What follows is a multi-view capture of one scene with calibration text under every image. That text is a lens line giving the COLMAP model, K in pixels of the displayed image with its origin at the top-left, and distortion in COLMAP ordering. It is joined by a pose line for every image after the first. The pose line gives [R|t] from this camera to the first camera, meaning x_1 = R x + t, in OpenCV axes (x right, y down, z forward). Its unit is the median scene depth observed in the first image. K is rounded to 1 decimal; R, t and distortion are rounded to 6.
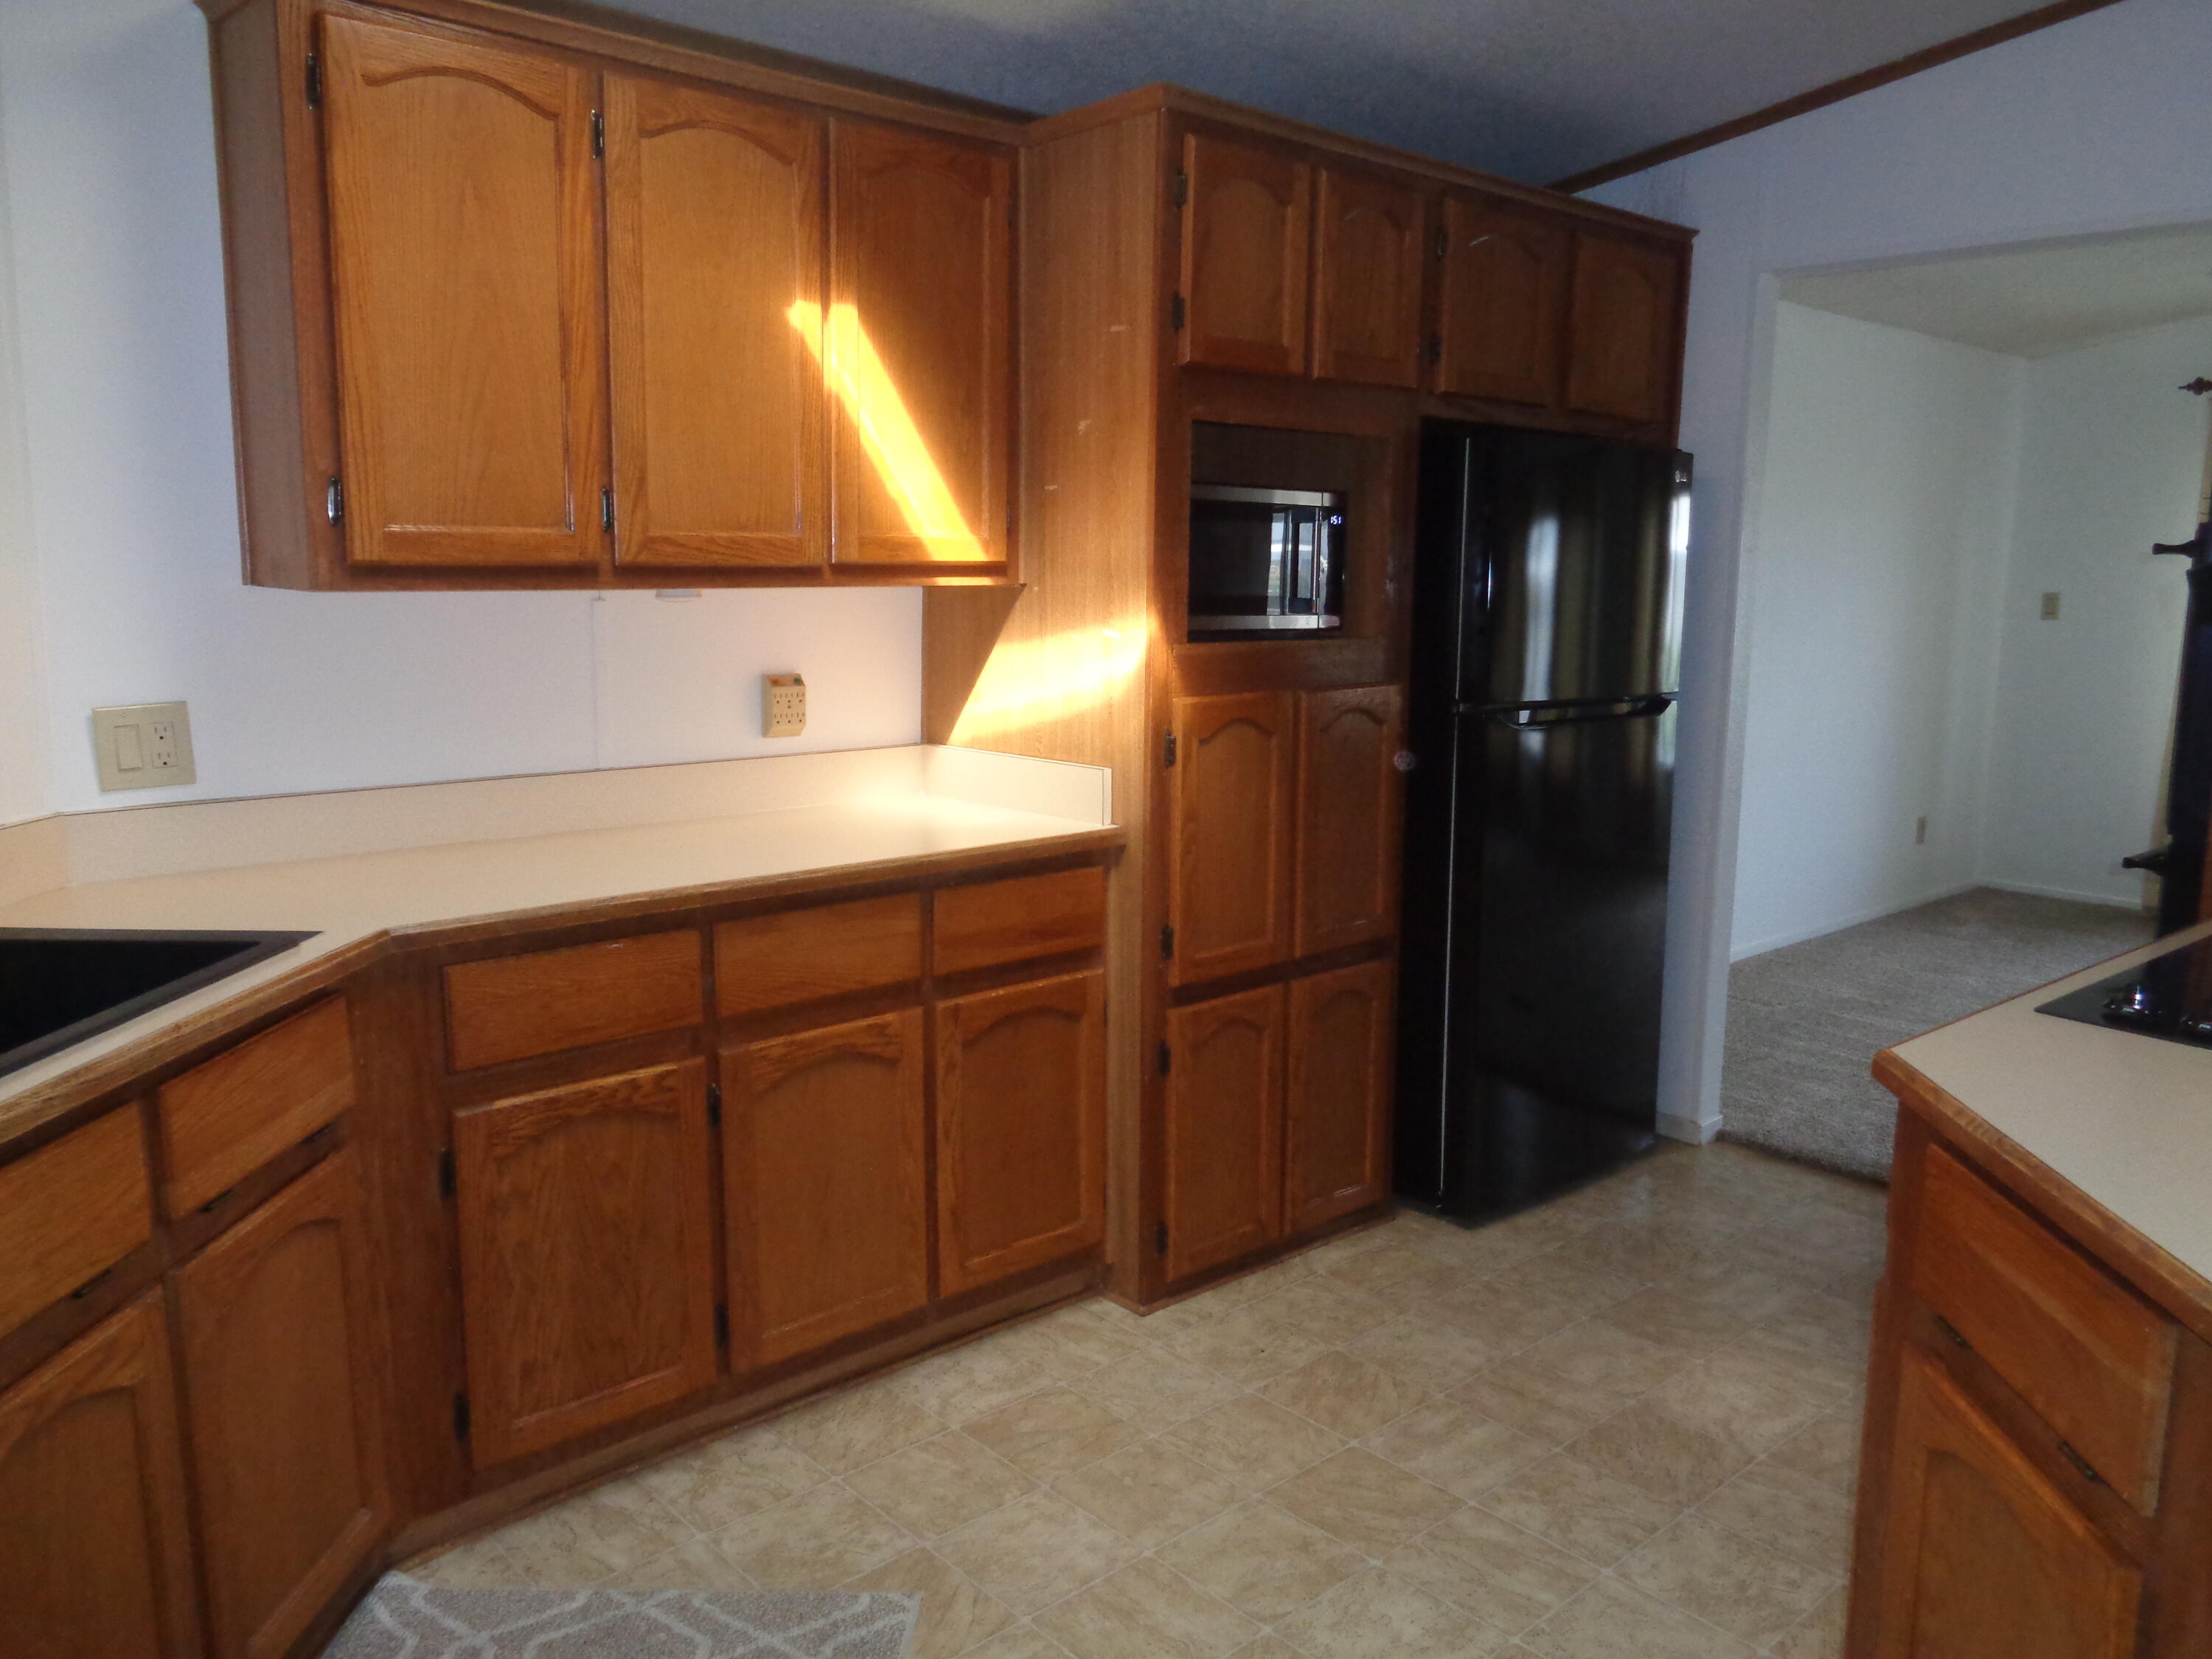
lens RADIAL K [[1649.0, 0, 1110.0], [0, 1649.0, 814.5], [0, 0, 1]] dist [-0.005527, 0.005246]
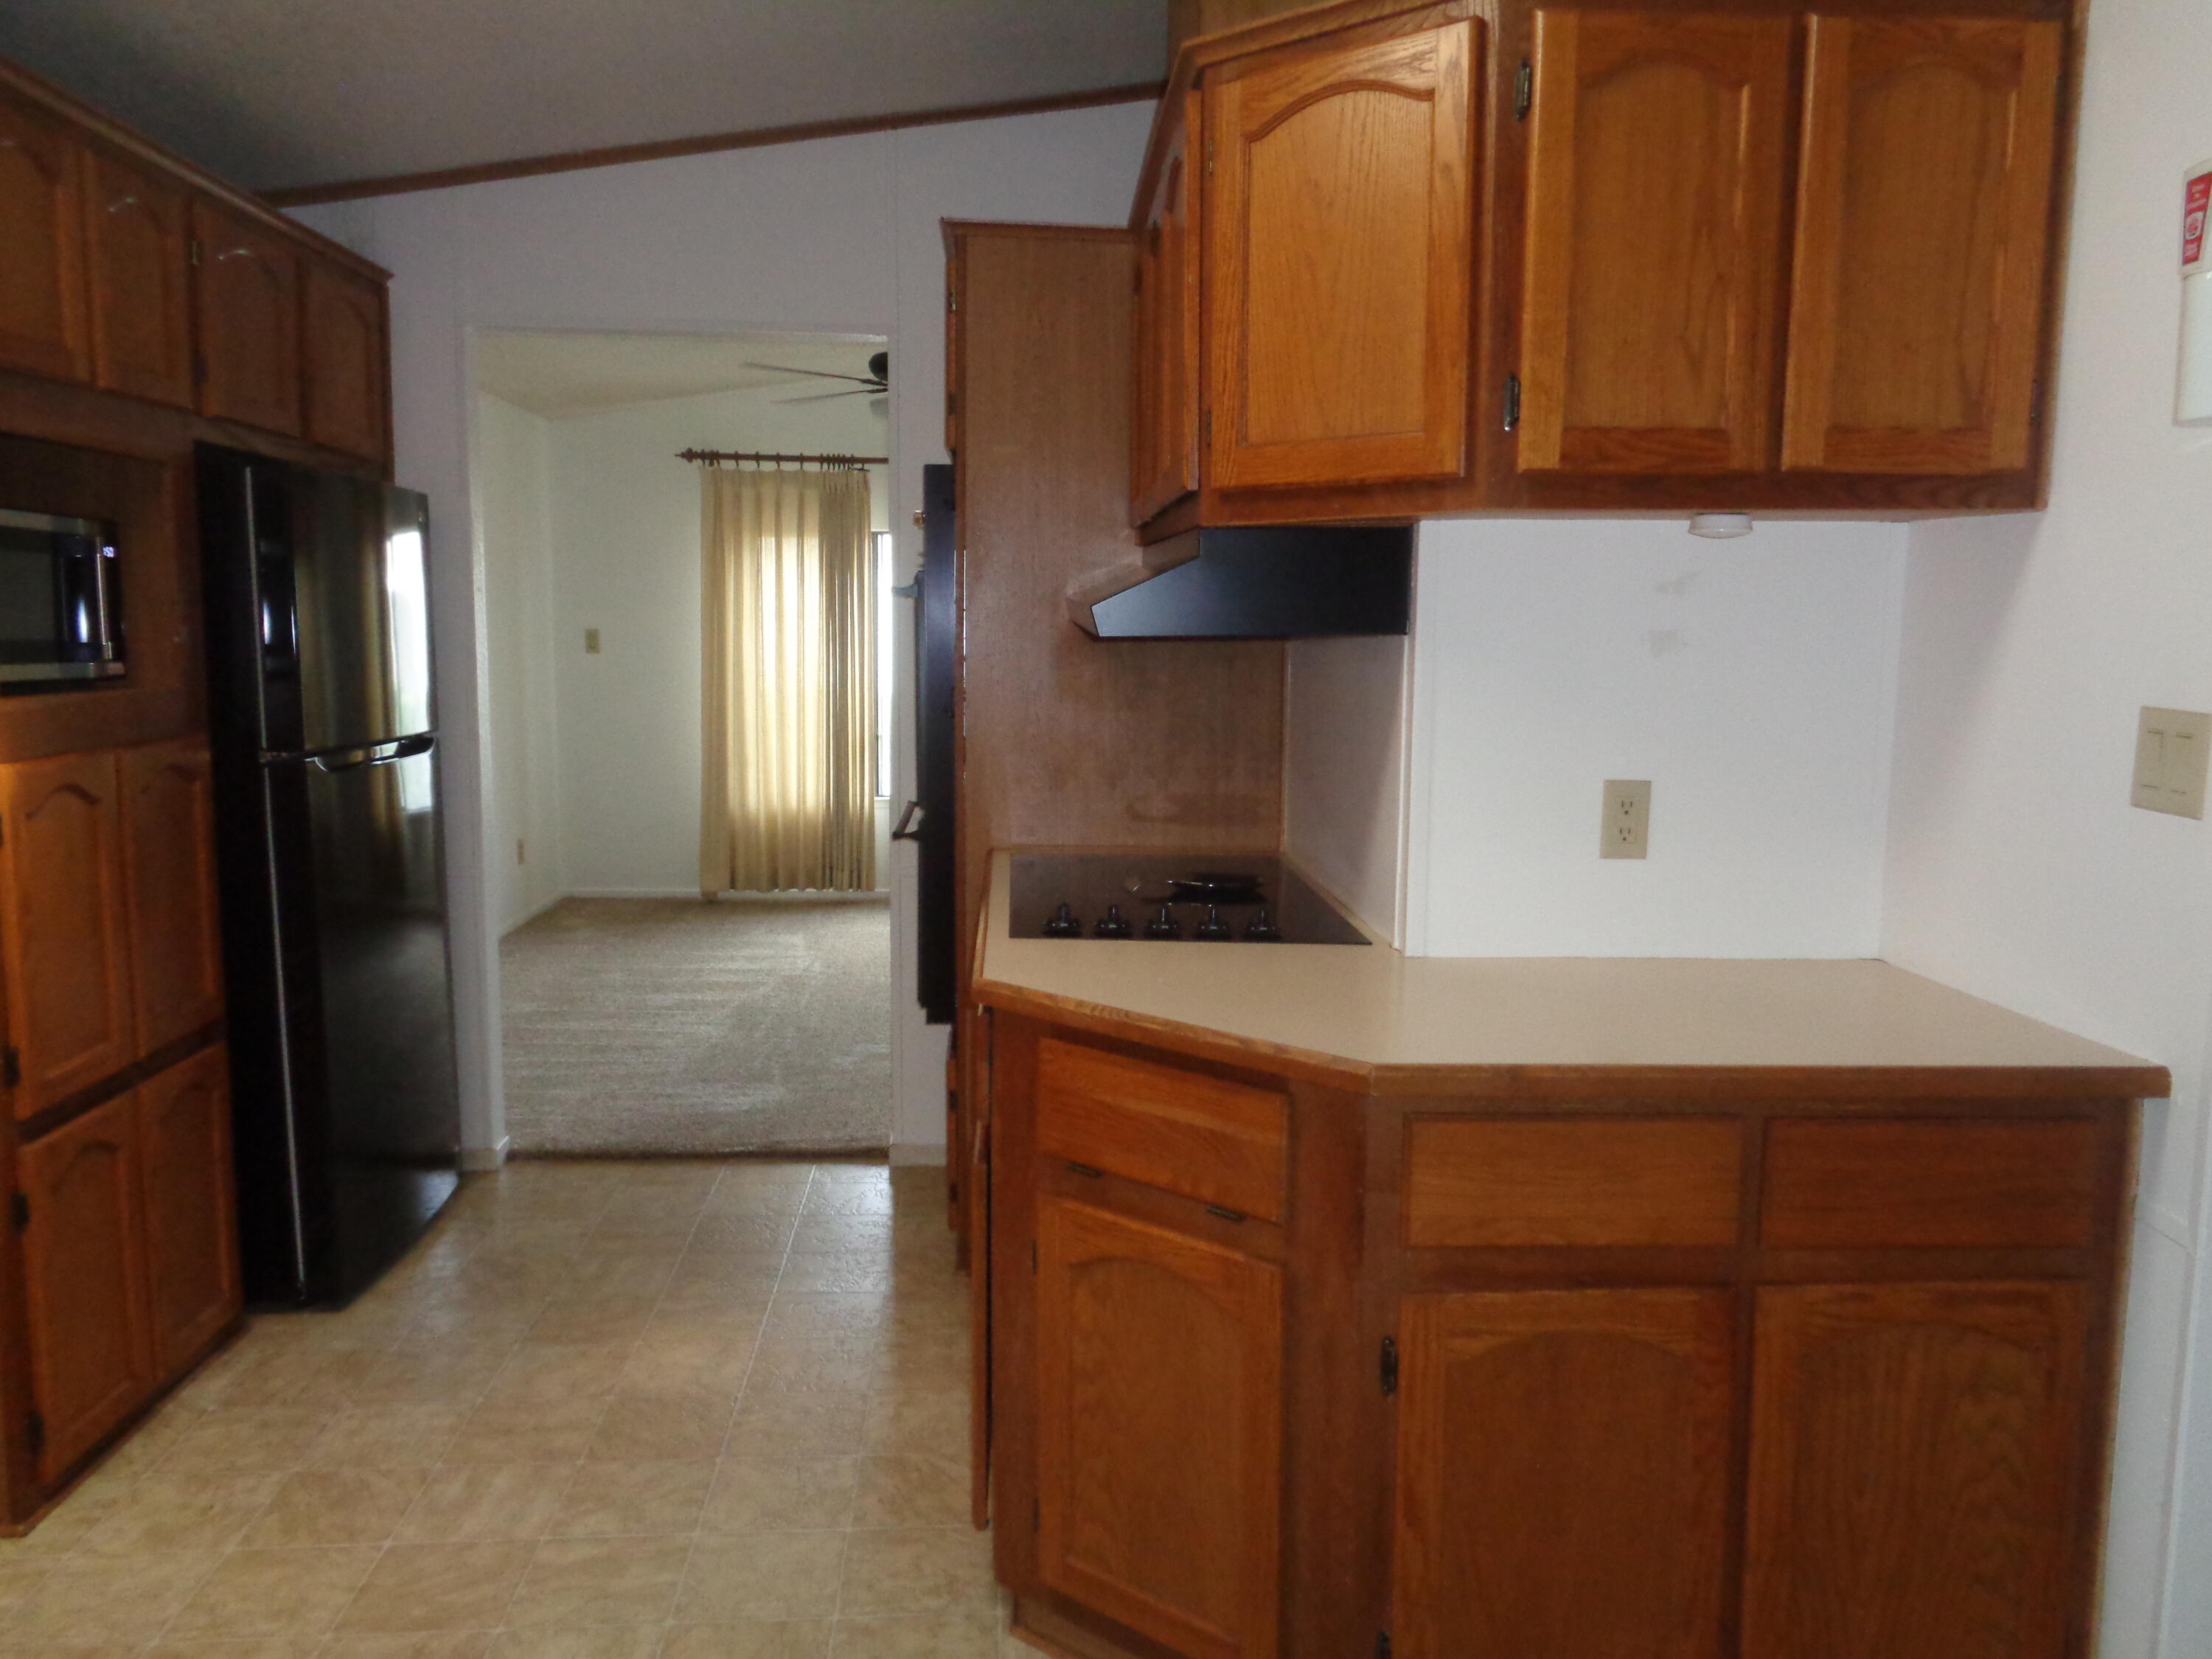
lens RADIAL K [[1662.3, 0, 1113.2], [0, 1662.3, 811.4], [0, 0, 1]] dist [-0.009571, 0.005575]
pose [[0.615234, -0.097943, 0.782237, -0.276160], [0.119146, 0.992407, 0.030550, -0.008042], [-0.779289, 0.074405, 0.622232, 0.064549]]
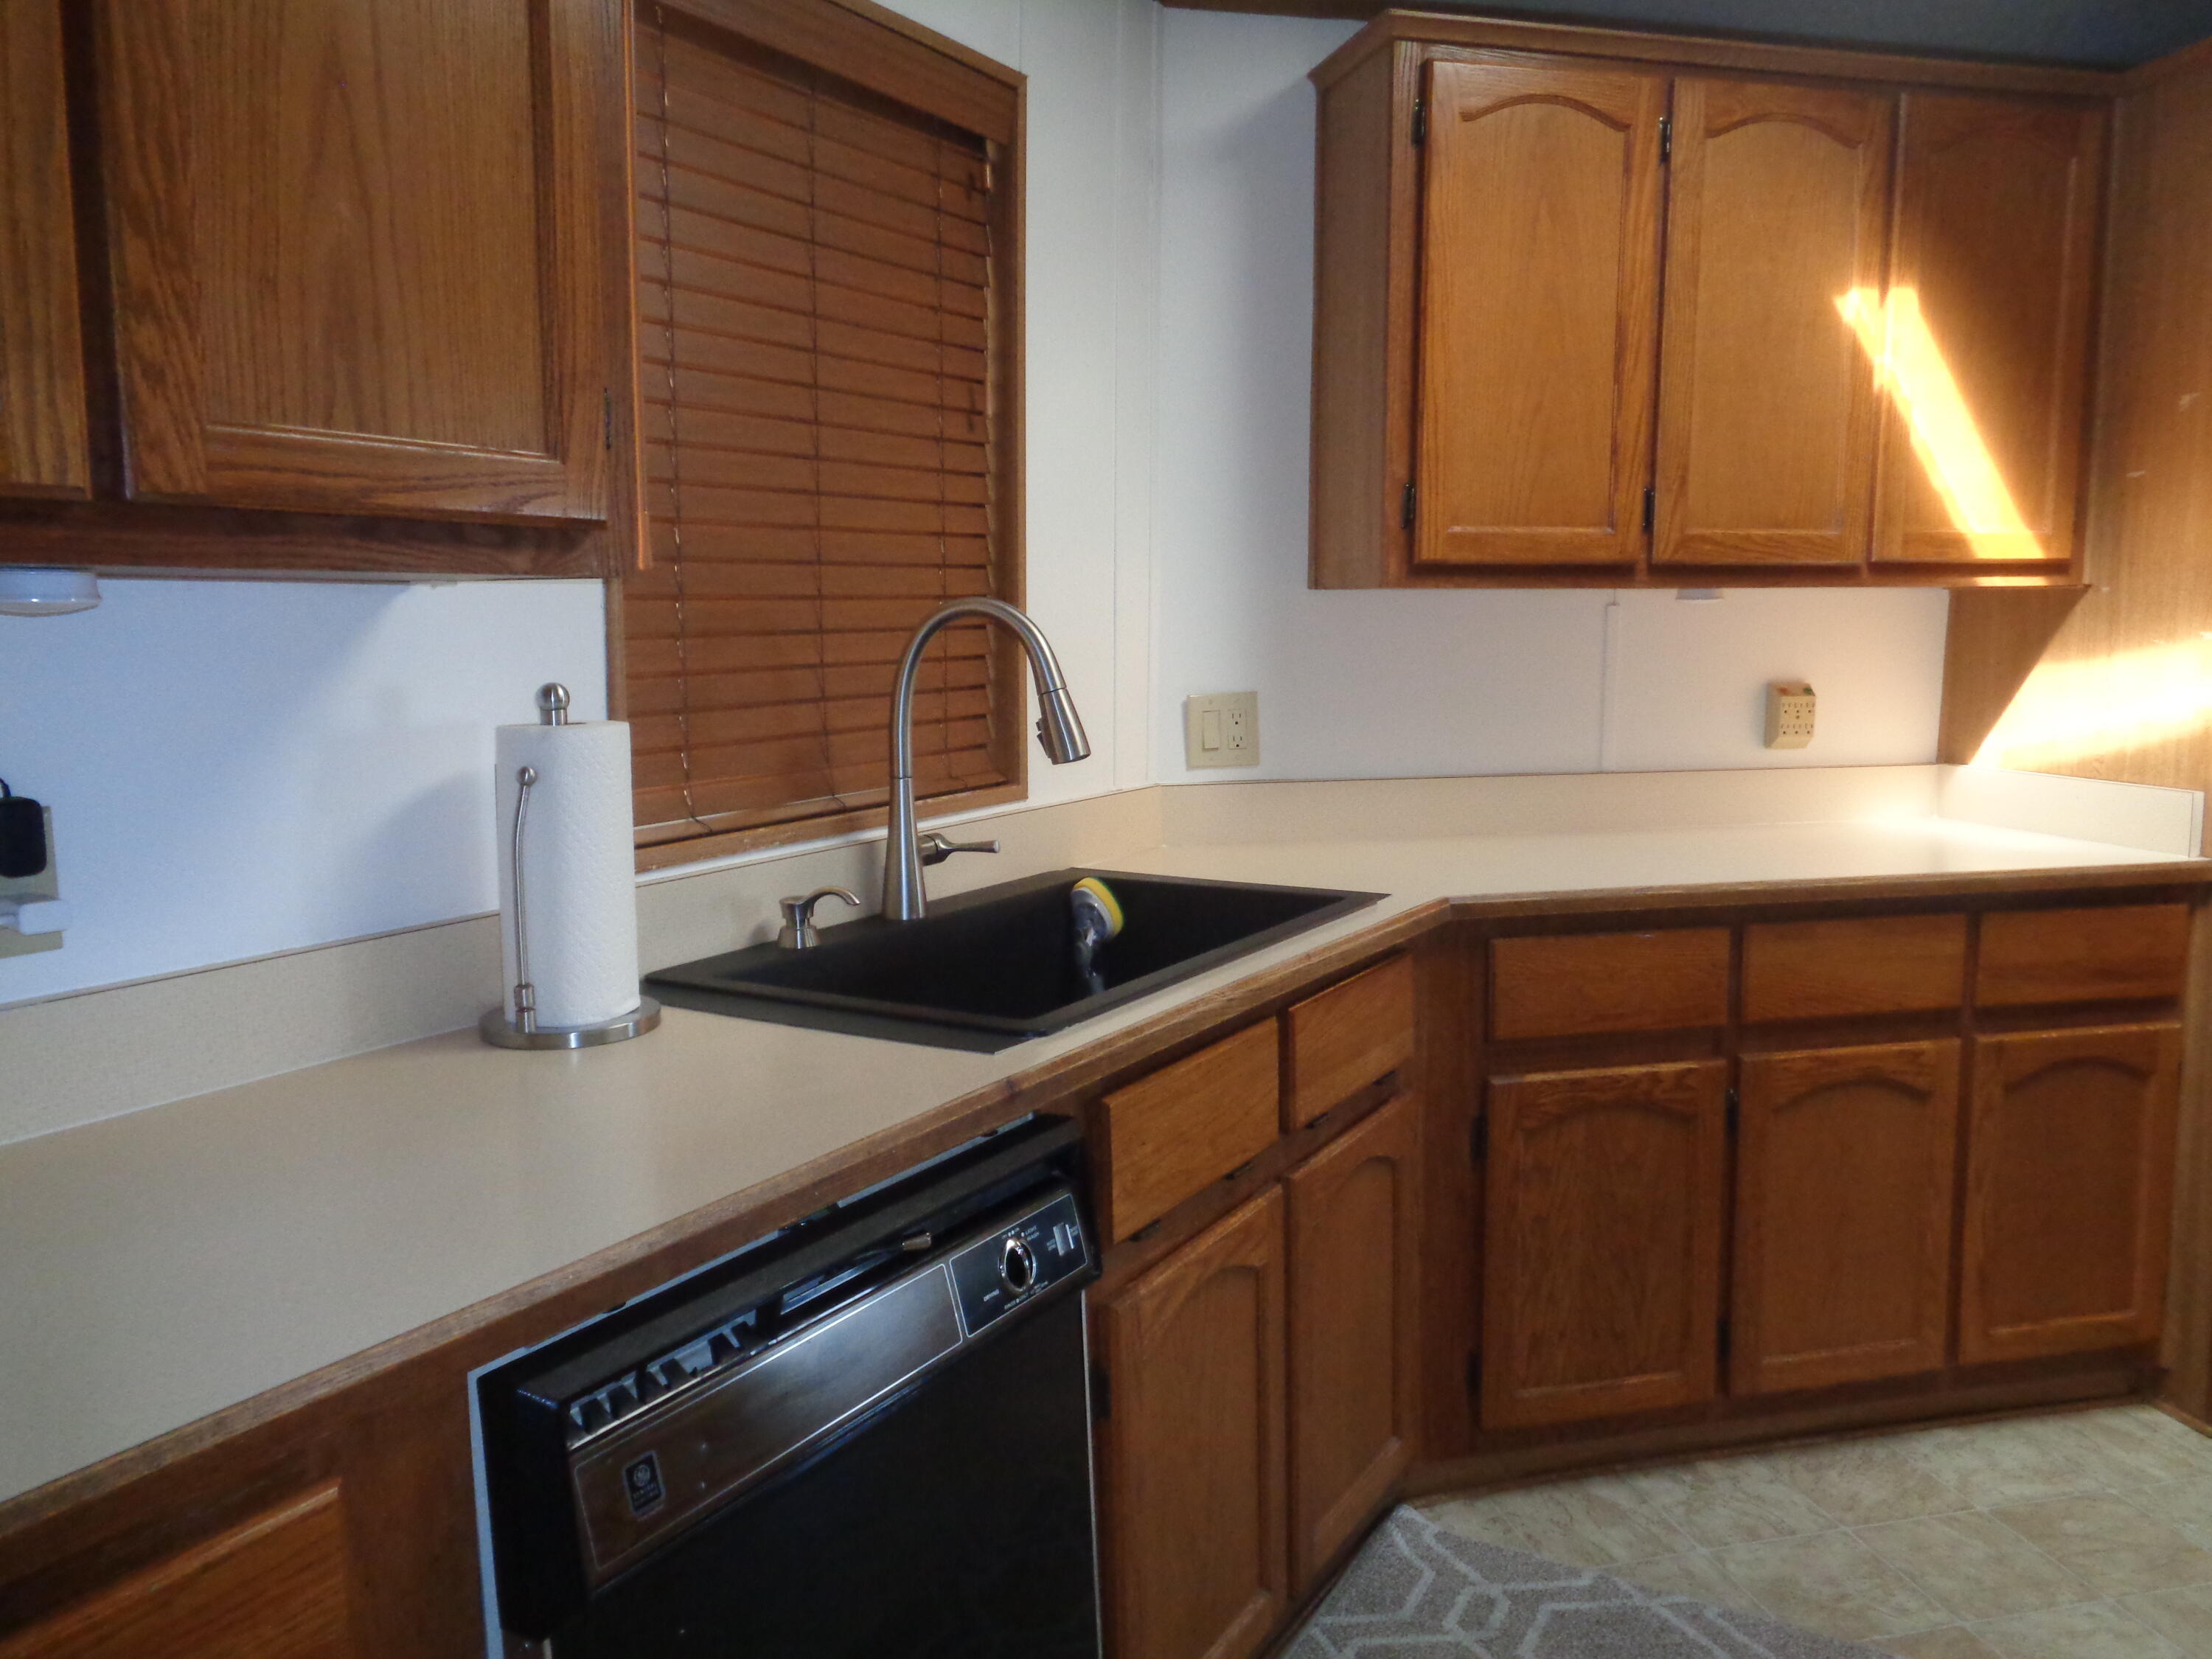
lens RADIAL K [[1649.0, 0, 1110.0], [0, 1649.0, 814.5], [0, 0, 1]] dist [-0.005527, 0.005246]
pose [[0.874612, 0.046175, -0.482620, -0.090087], [-0.062223, 0.997913, -0.017285, 0.037143], [0.480814, 0.045147, 0.875659, -0.032943]]
